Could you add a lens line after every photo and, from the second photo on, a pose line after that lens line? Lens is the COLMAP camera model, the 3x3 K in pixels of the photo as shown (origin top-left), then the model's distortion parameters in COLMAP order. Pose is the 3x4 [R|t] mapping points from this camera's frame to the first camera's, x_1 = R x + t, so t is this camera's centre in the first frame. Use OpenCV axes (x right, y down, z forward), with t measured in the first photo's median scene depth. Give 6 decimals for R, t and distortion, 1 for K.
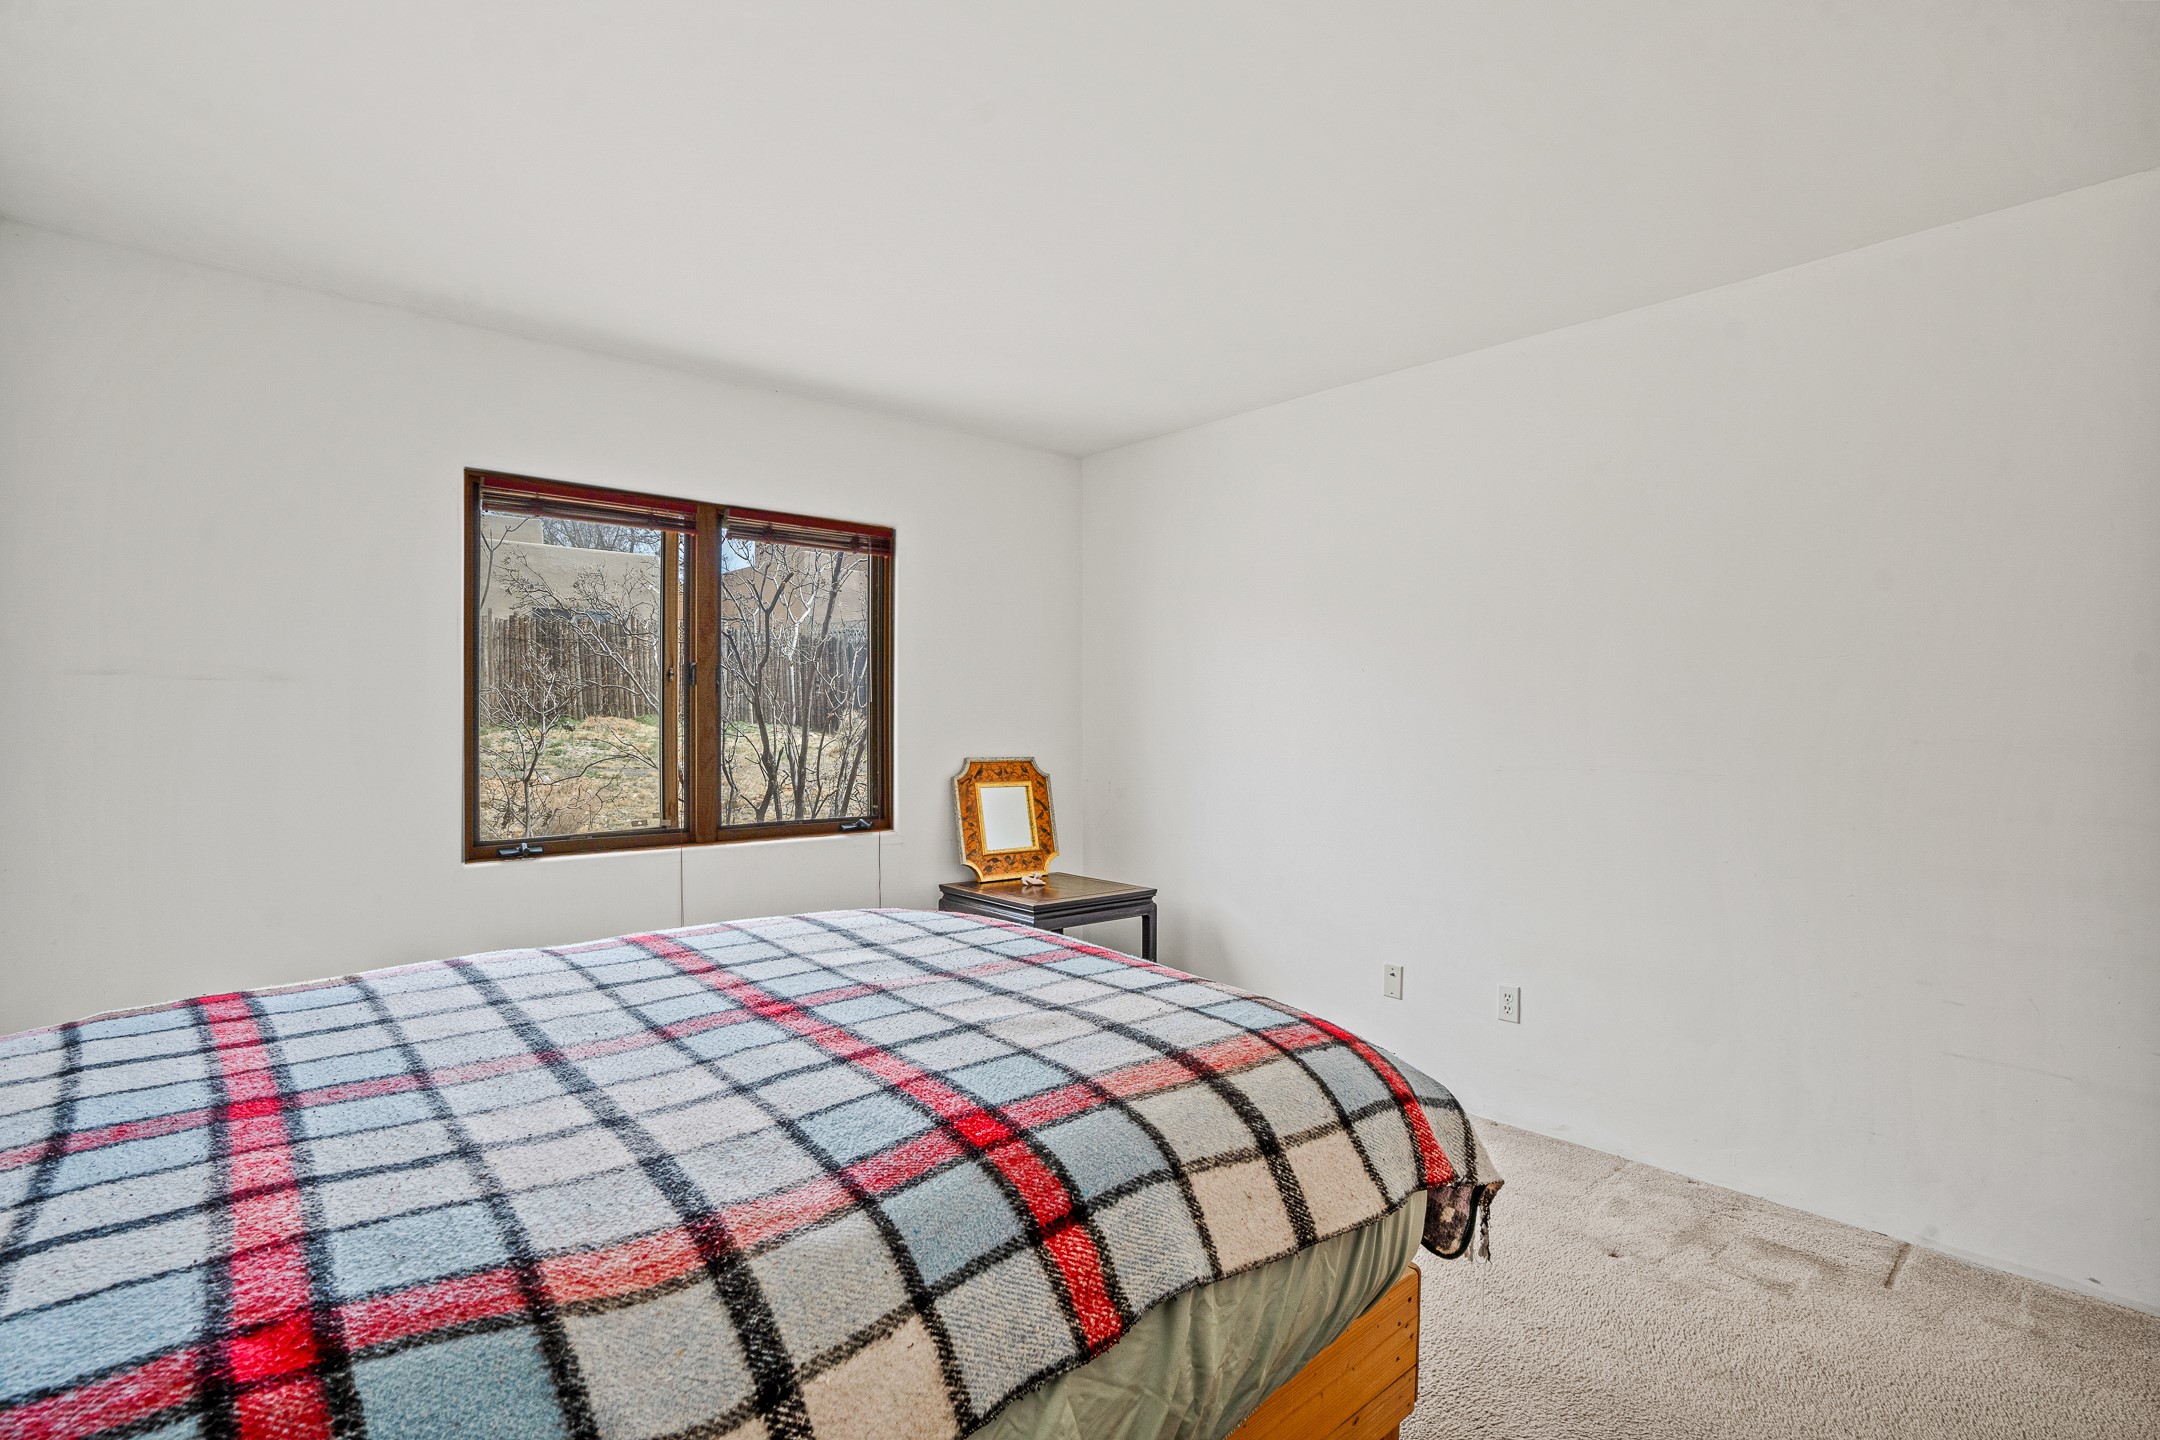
lens RADIAL K [[1017.8, 0, 1071.3], [0, 1017.8, 710.4], [0, 0, 1]] dist [-0.042777, 0.005182]
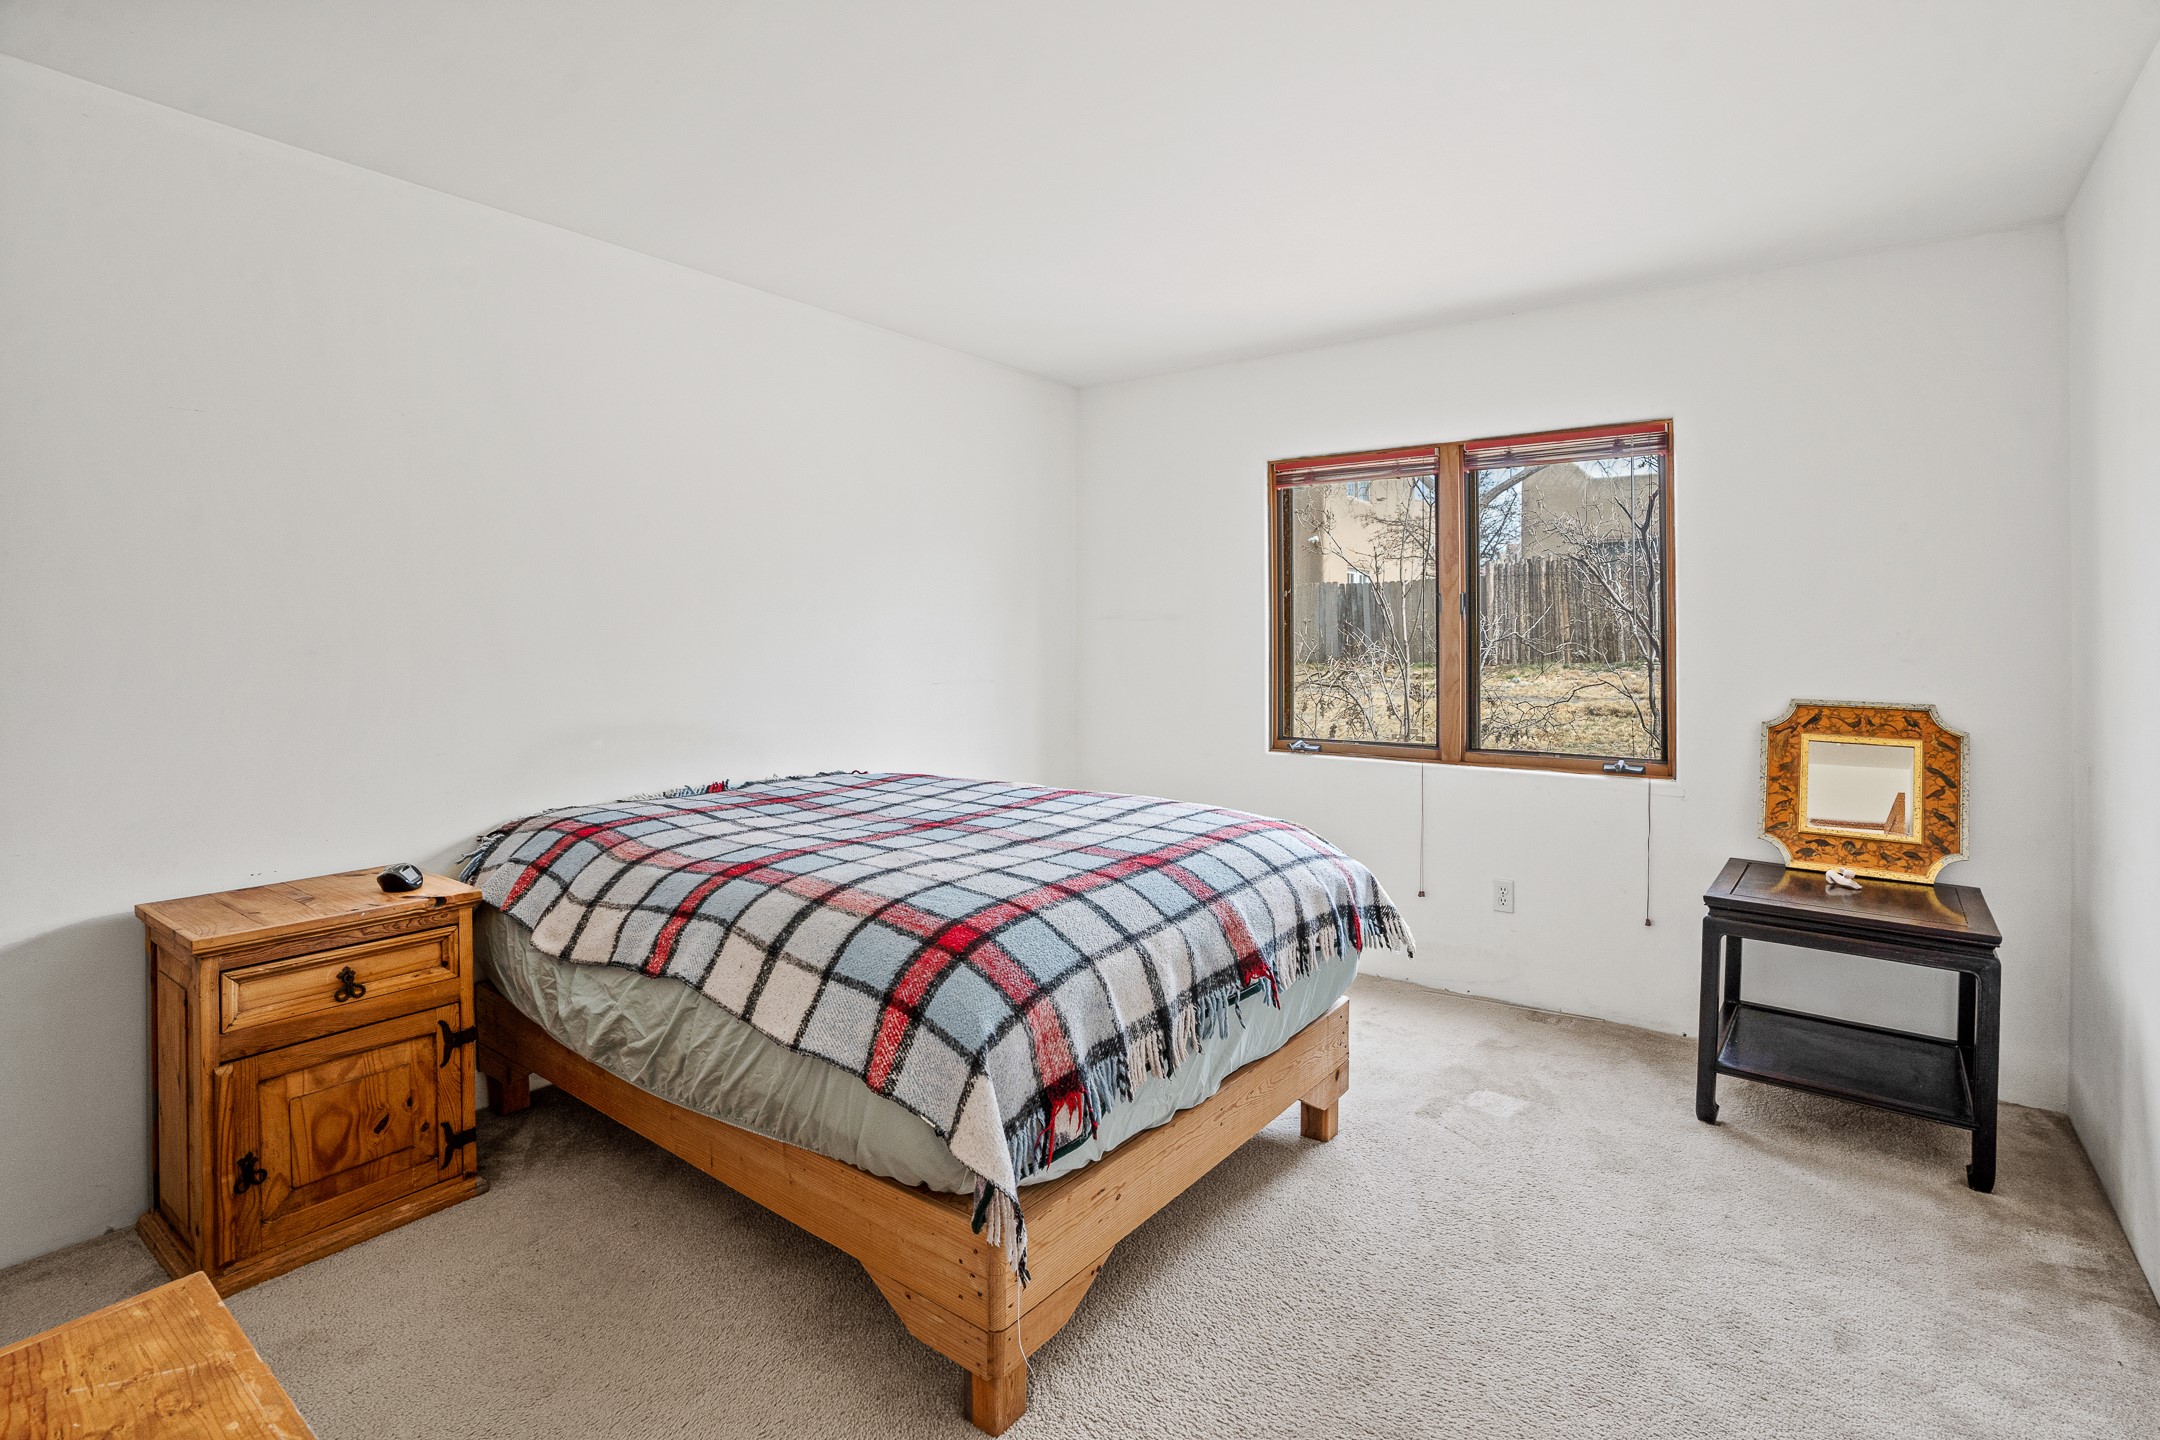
lens RADIAL K [[1017.8, 0, 1122.2], [0, 1017.8, 633.2], [0, 0, 1]] dist [-0.042777, 0.005182]
pose [[0.207132, -0.009740, -0.978265, 0.535538], [0.001310, 0.999952, -0.009678, 0.005378], [0.978312, 0.000724, 0.207134, 0.385485]]
